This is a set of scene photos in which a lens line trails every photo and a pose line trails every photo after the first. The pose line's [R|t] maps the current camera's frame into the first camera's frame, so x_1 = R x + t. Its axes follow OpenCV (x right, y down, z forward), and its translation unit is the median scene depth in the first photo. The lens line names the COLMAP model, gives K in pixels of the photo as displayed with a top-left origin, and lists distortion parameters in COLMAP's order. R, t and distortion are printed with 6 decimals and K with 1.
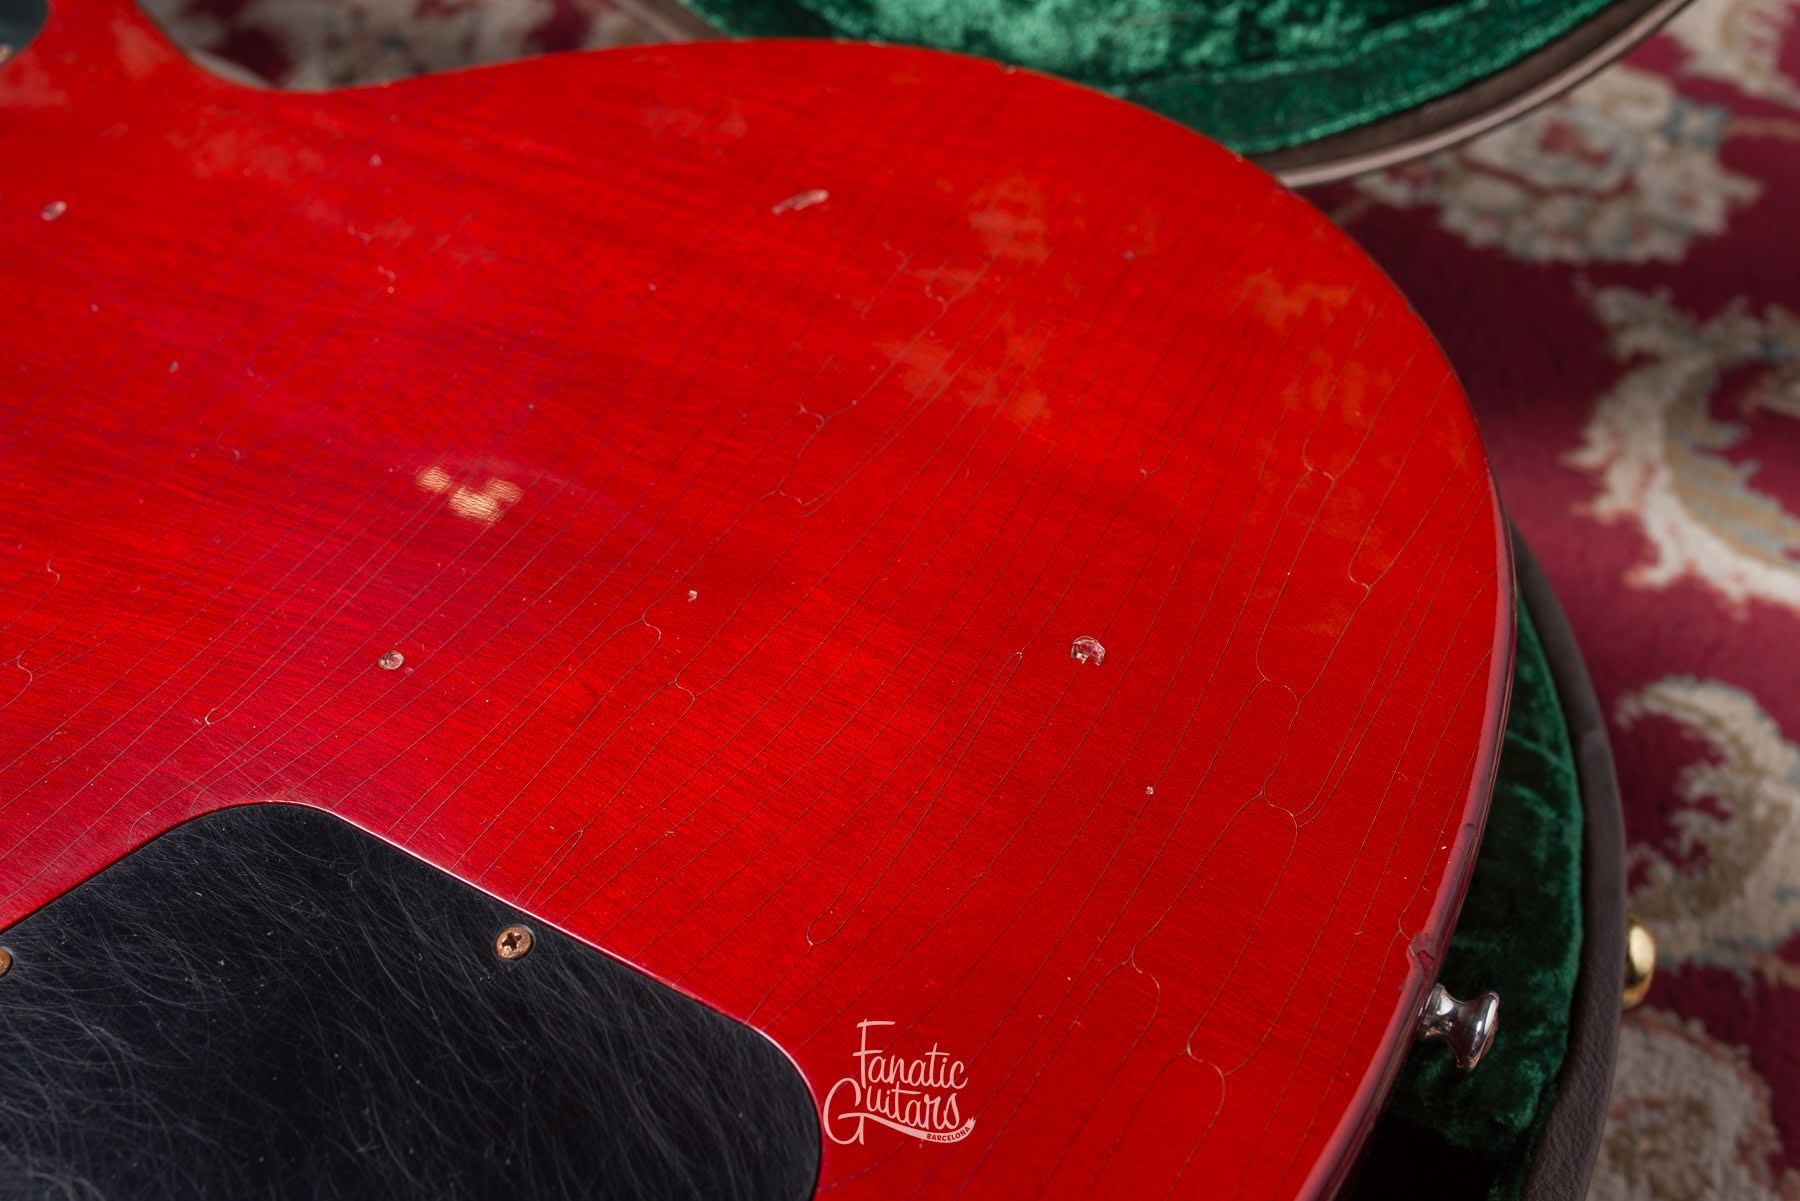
lens RADIAL K [[1866.4, 0, 895.0], [0, 1866.4, 588.4], [0, 0, 1]] dist [-0.063309, 0.043347]
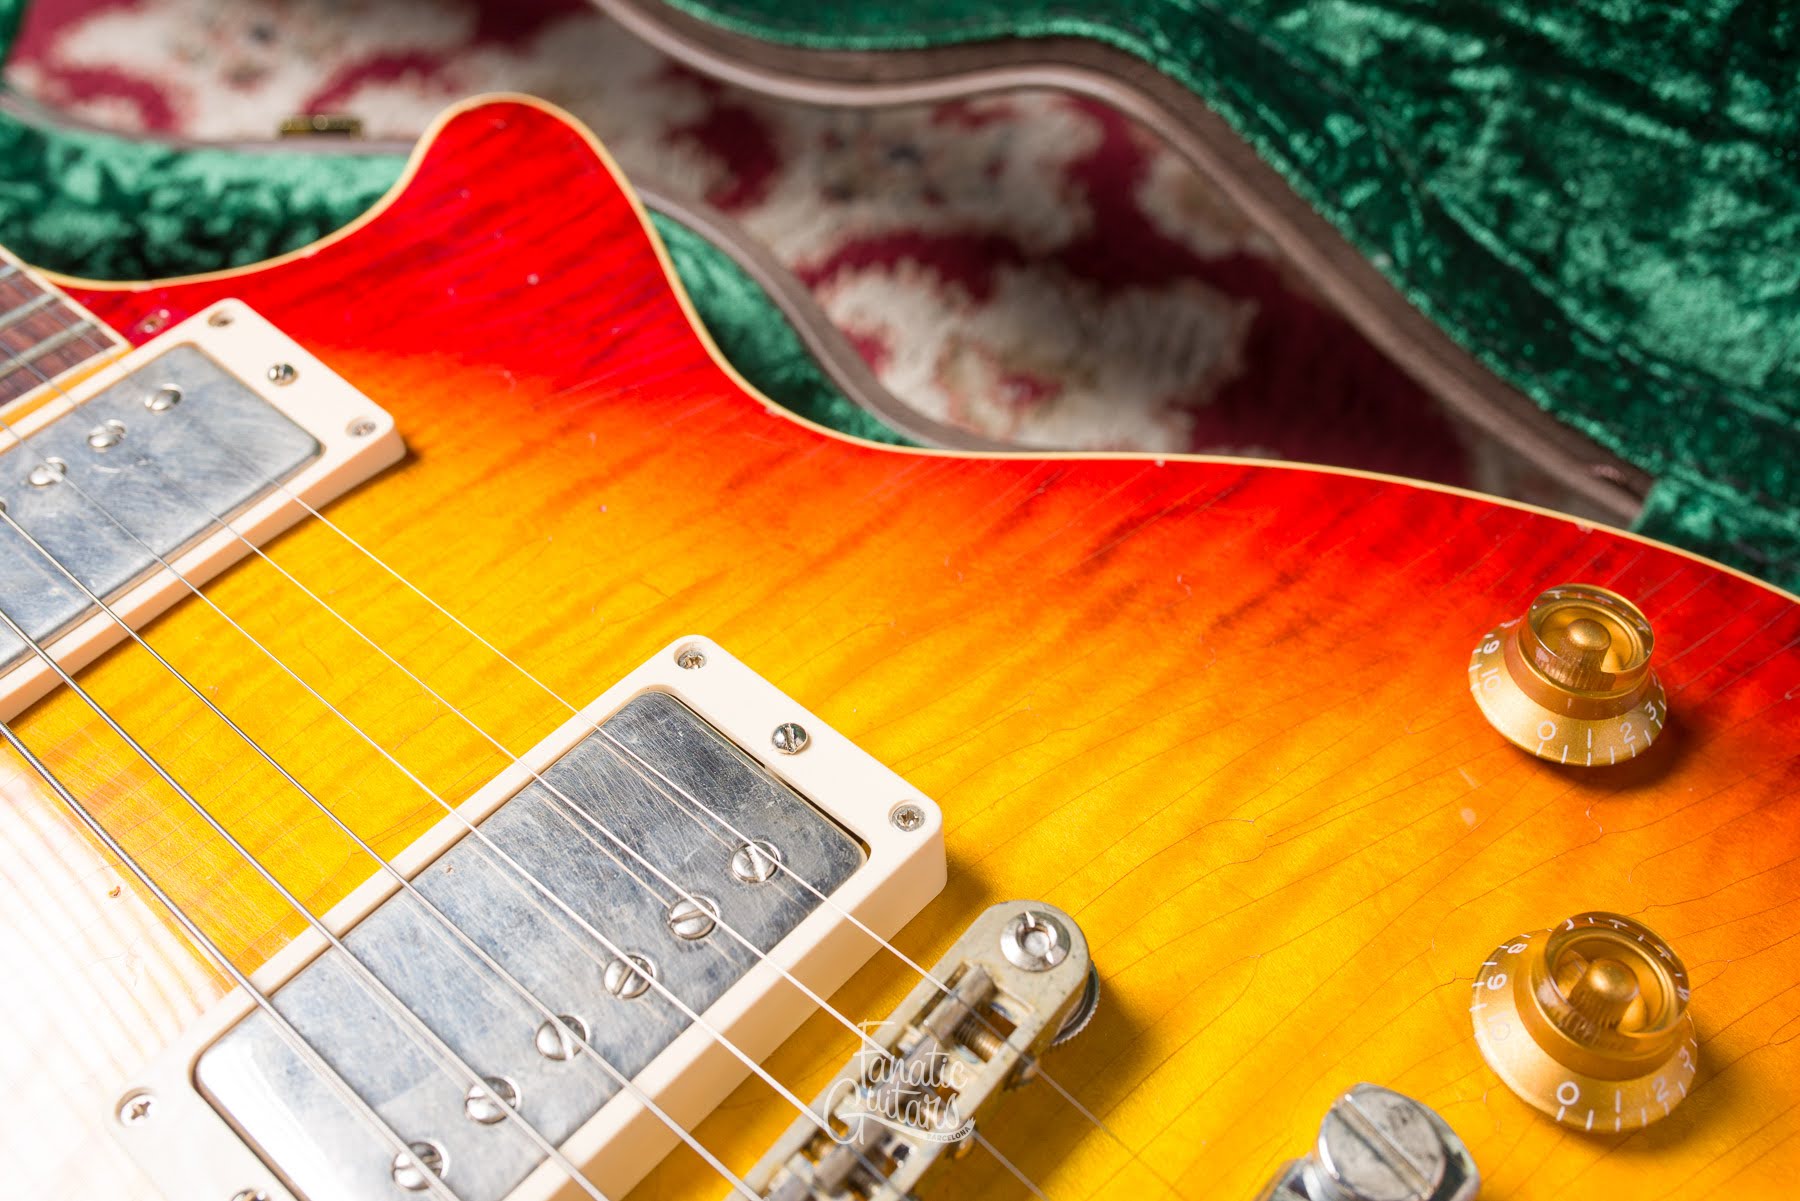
lens RADIAL K [[1866.4, 0, 895.0], [0, 1866.4, 588.4], [0, 0, 1]] dist [-0.063309, 0.043347]
pose [[0.970343, 0.180249, -0.161075, -0.163644], [-0.178791, 0.983603, 0.023625, -0.185387], [0.162693, 0.005874, 0.986659, 0.274925]]
